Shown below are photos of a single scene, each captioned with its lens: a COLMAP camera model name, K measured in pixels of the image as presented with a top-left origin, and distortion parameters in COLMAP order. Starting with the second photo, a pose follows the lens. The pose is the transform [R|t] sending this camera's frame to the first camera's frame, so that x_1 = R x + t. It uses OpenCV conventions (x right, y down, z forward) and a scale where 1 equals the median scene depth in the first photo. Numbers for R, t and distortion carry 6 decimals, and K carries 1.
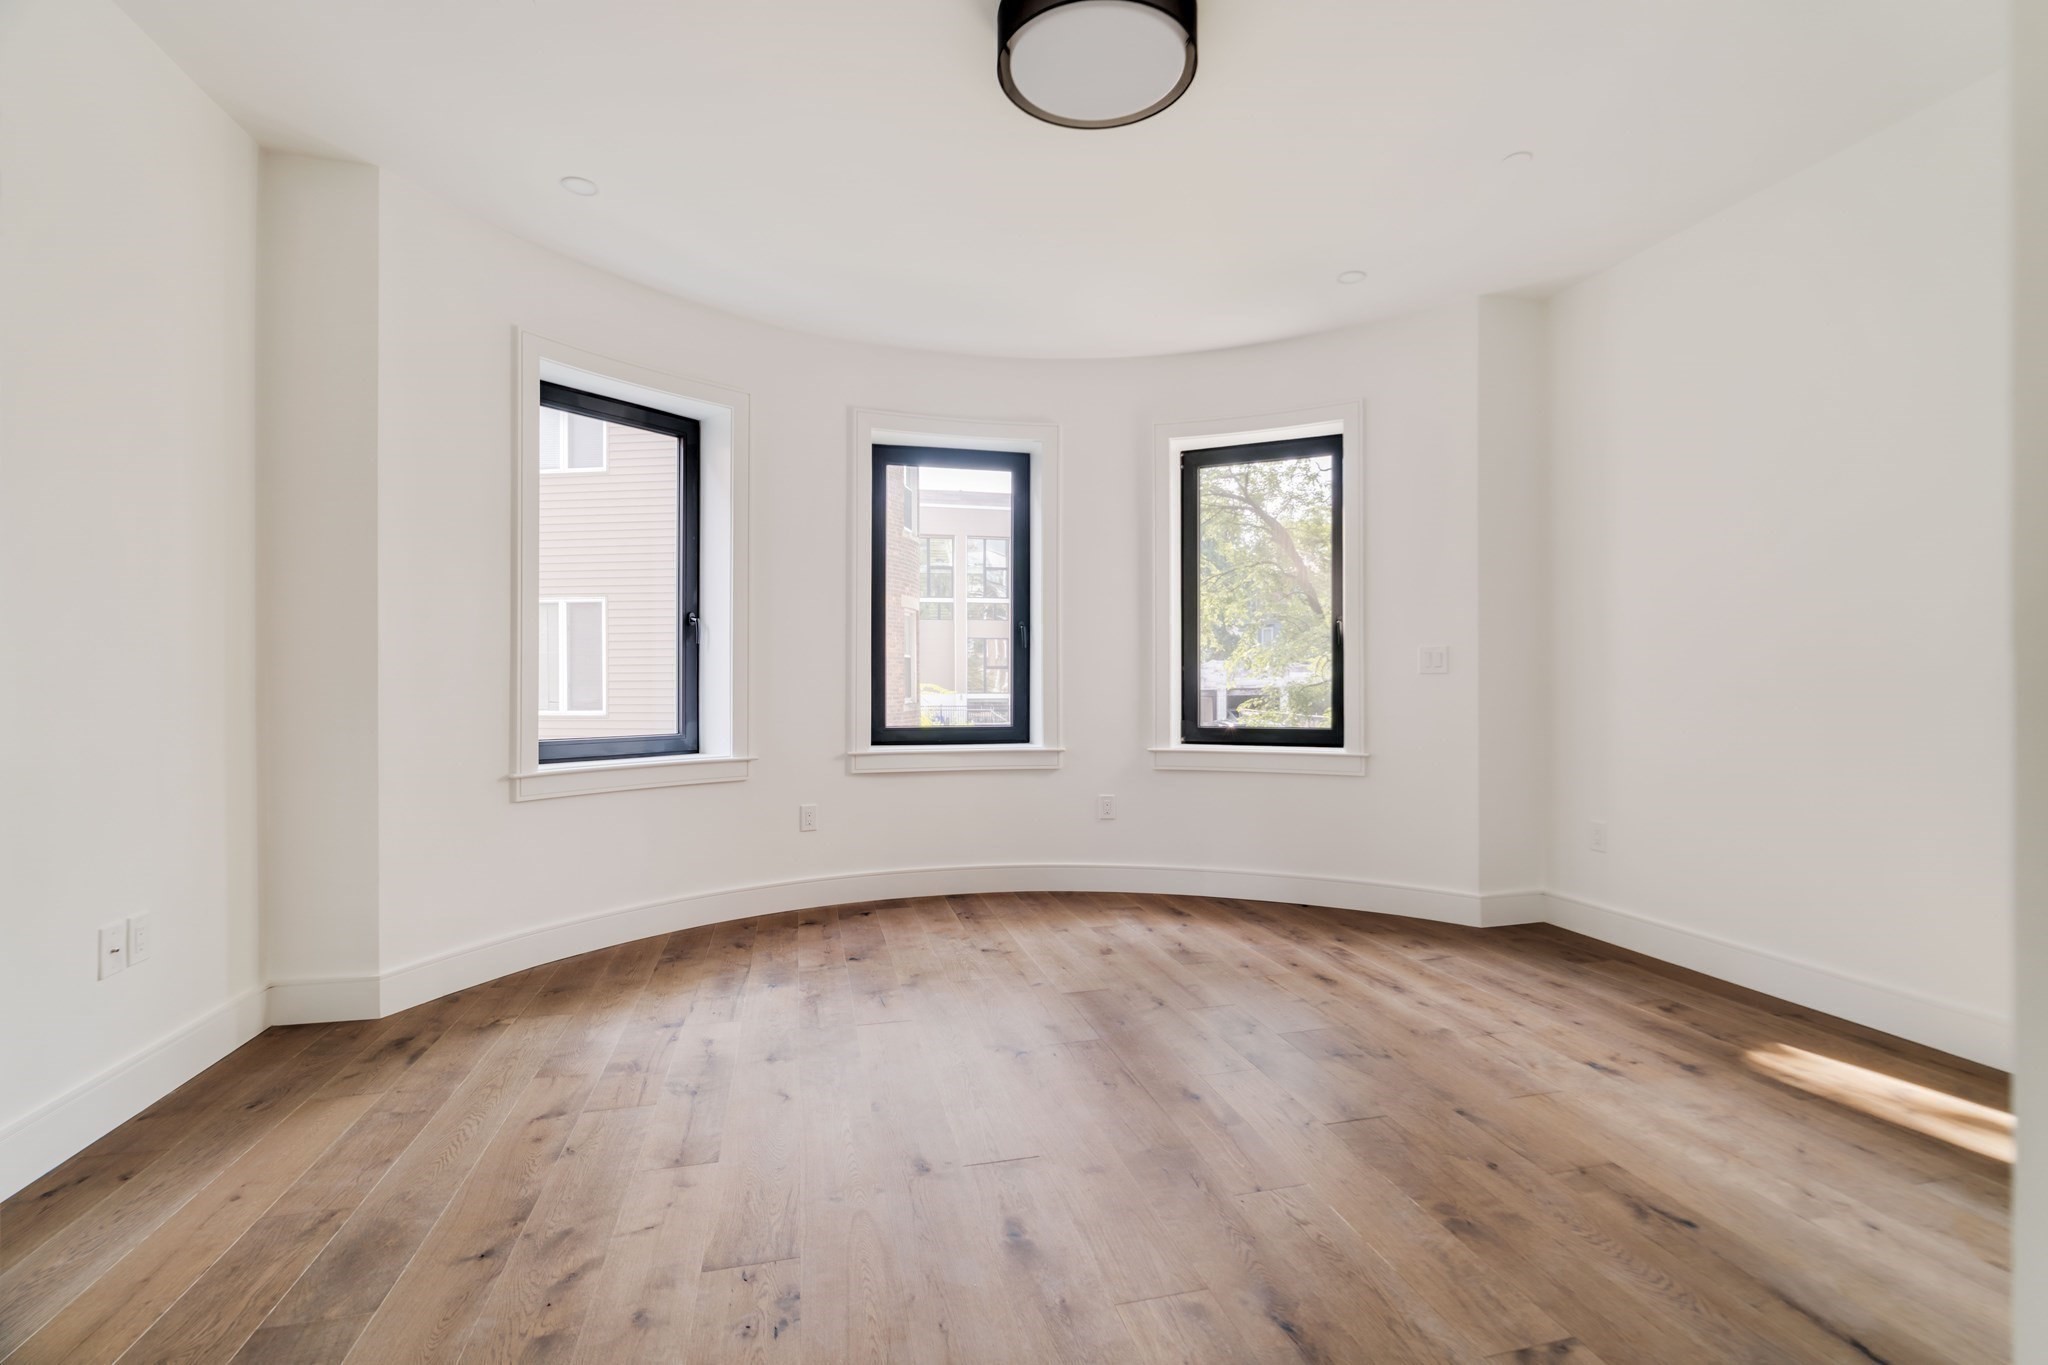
lens RADIAL K [[933.6, 0, 1031.2], [0, 933.6, 696.9], [0, 0, 1]] dist [-0.002654, 0.001436]
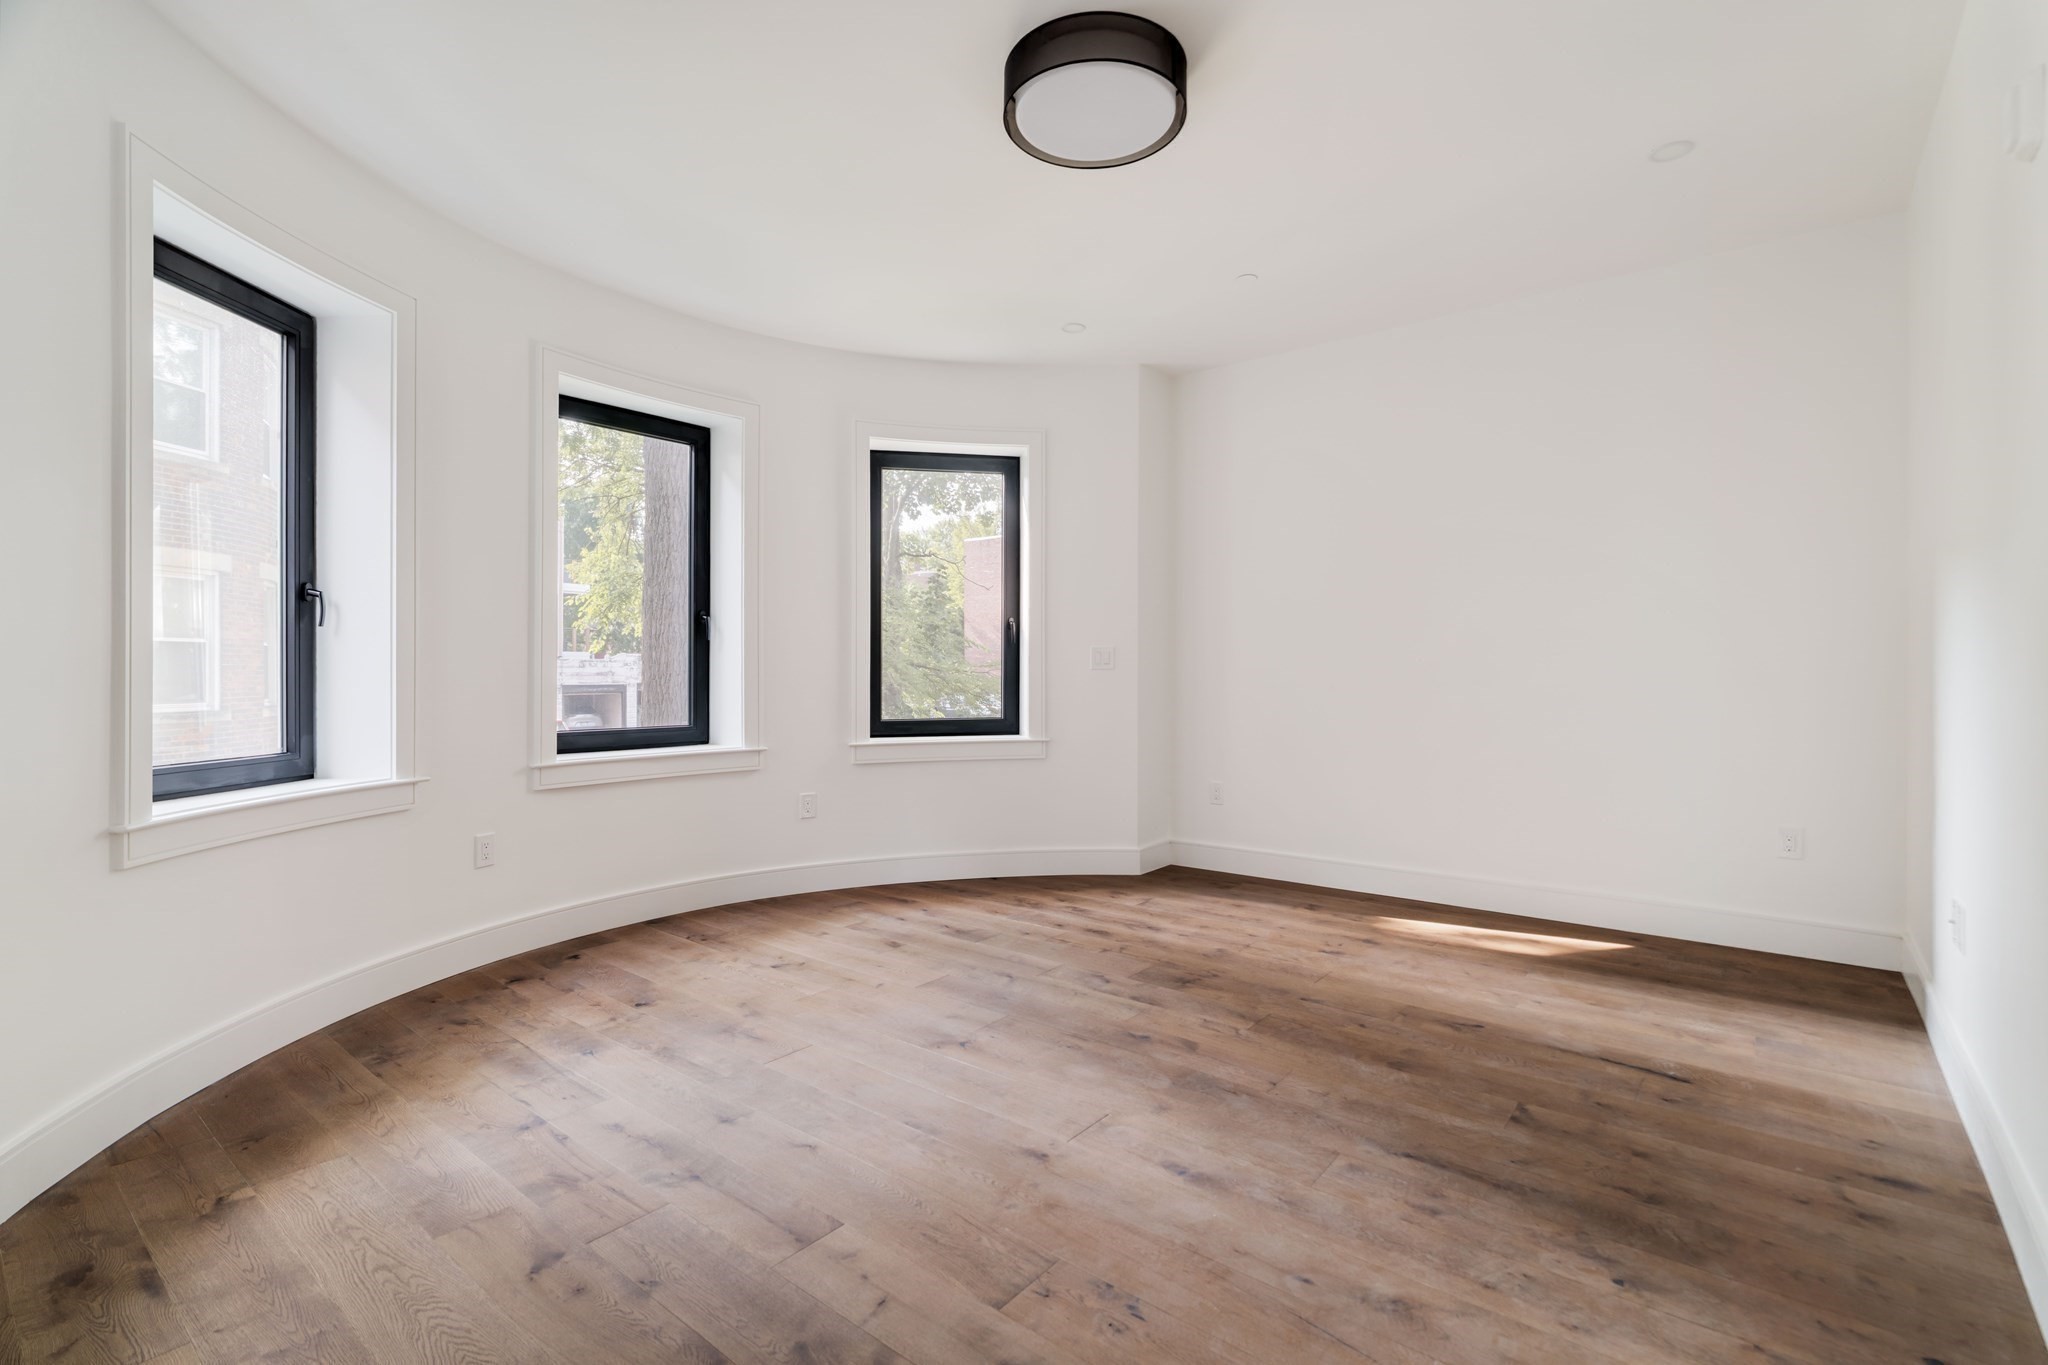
lens RADIAL K [[933.6, 0, 1031.2], [0, 933.6, 696.9], [0, 0, 1]] dist [-0.002654, 0.001436]
pose [[0.794404, -0.015481, 0.607193, -0.470660], [0.010733, 0.999877, 0.011450, -0.005920], [-0.607295, -0.002579, 0.794472, 0.124536]]
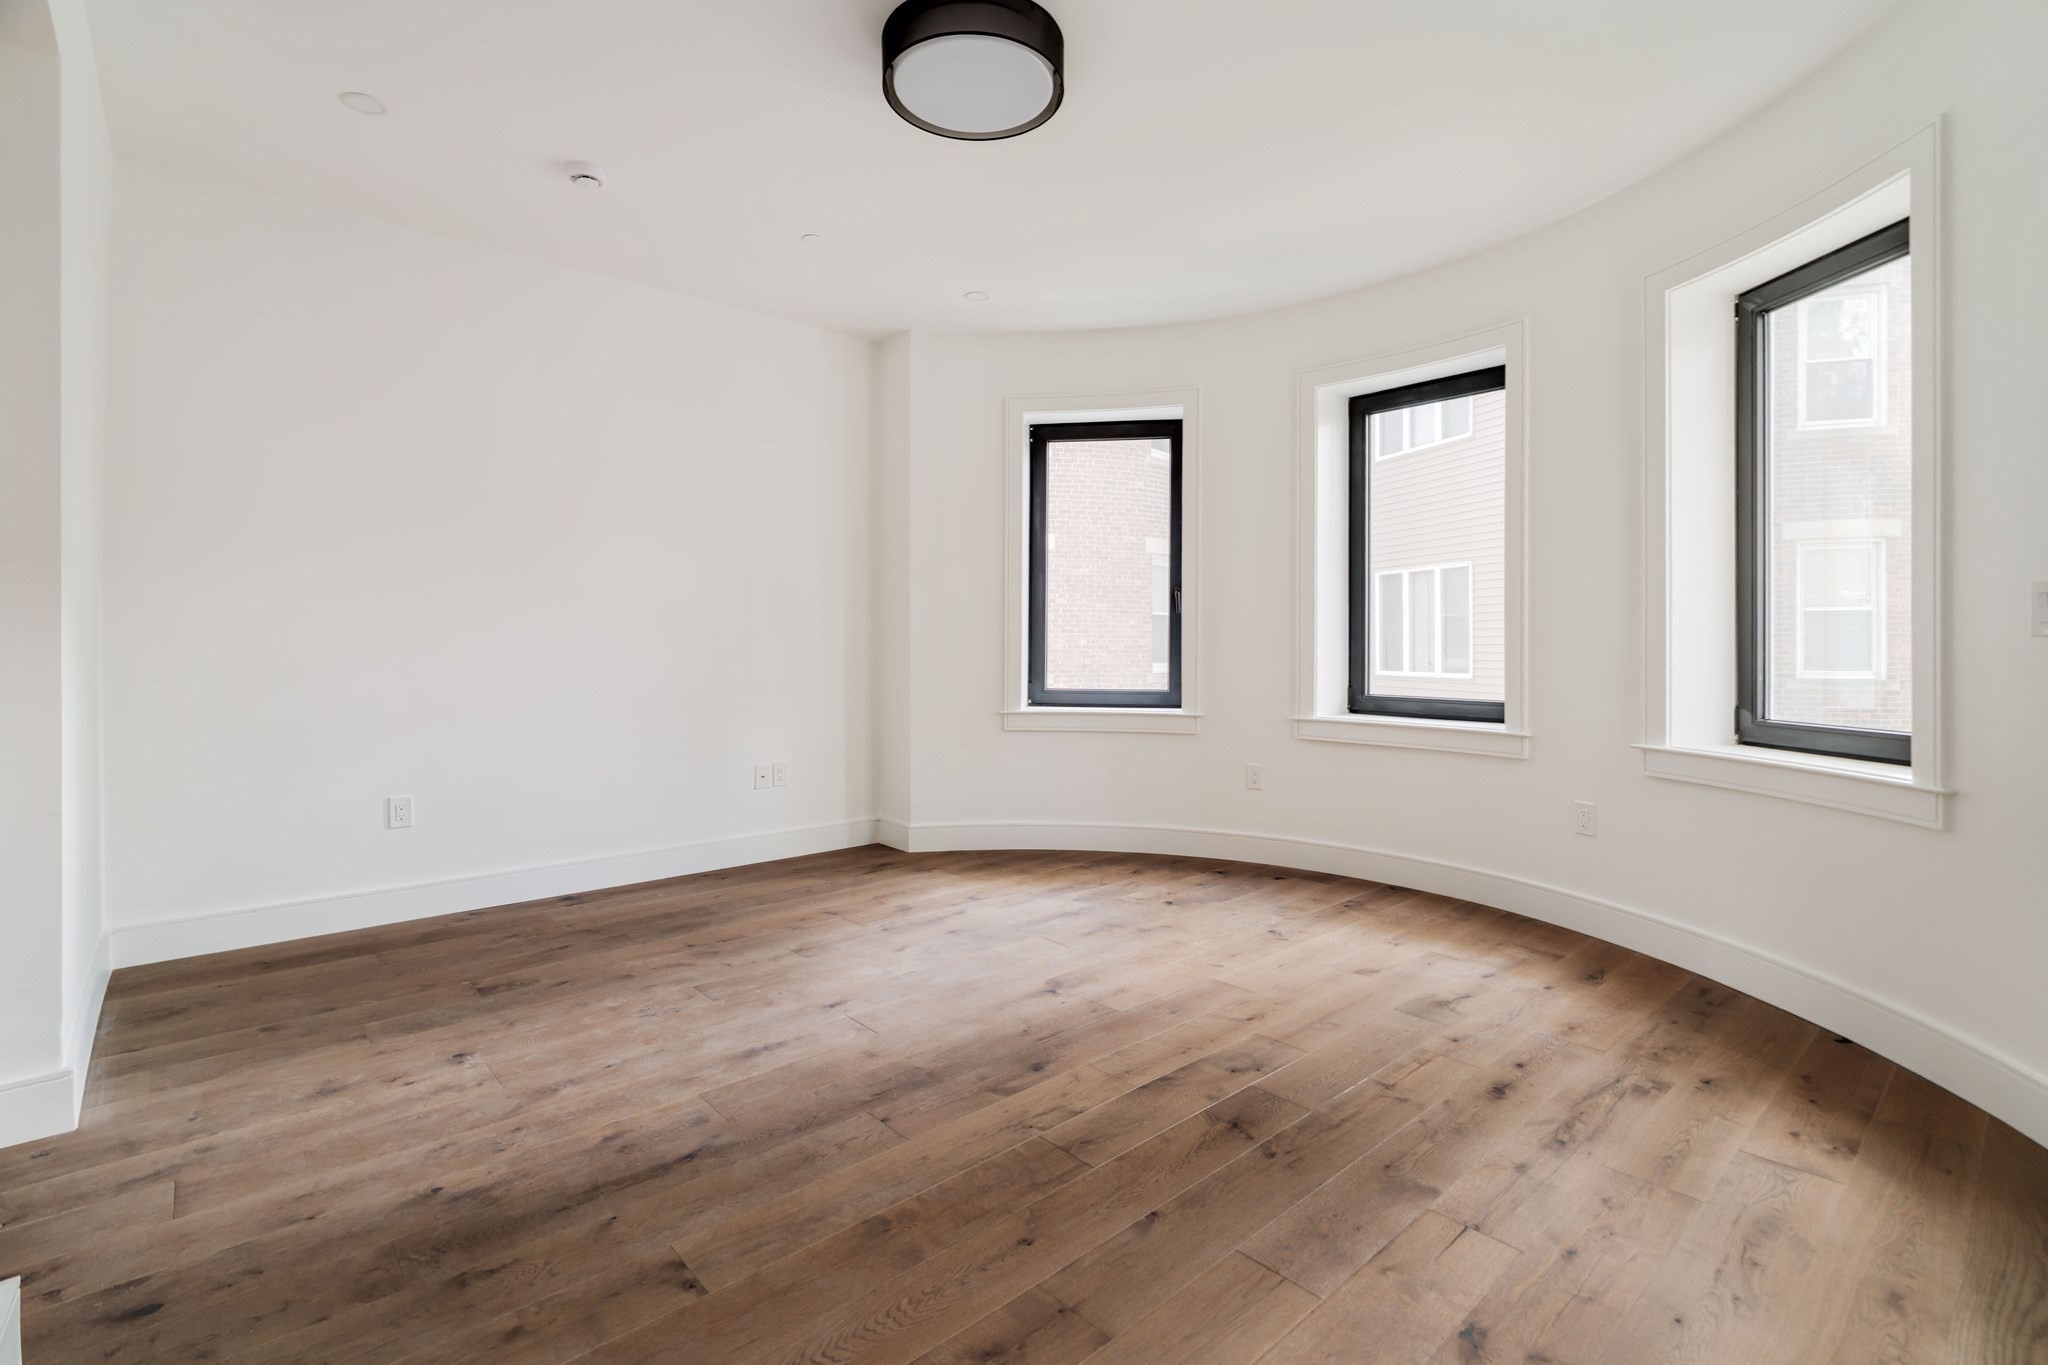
lens RADIAL K [[928.9, 0, 1016.7], [0, 928.9, 651.3], [0, 0, 1]] dist [-0.002153, 0.000169]
pose [[0.452916, 0.006134, -0.891532, 0.776584], [-0.013351, 0.999911, 0.000097, -0.010605], [0.891453, 0.011859, 0.452958, 0.394191]]
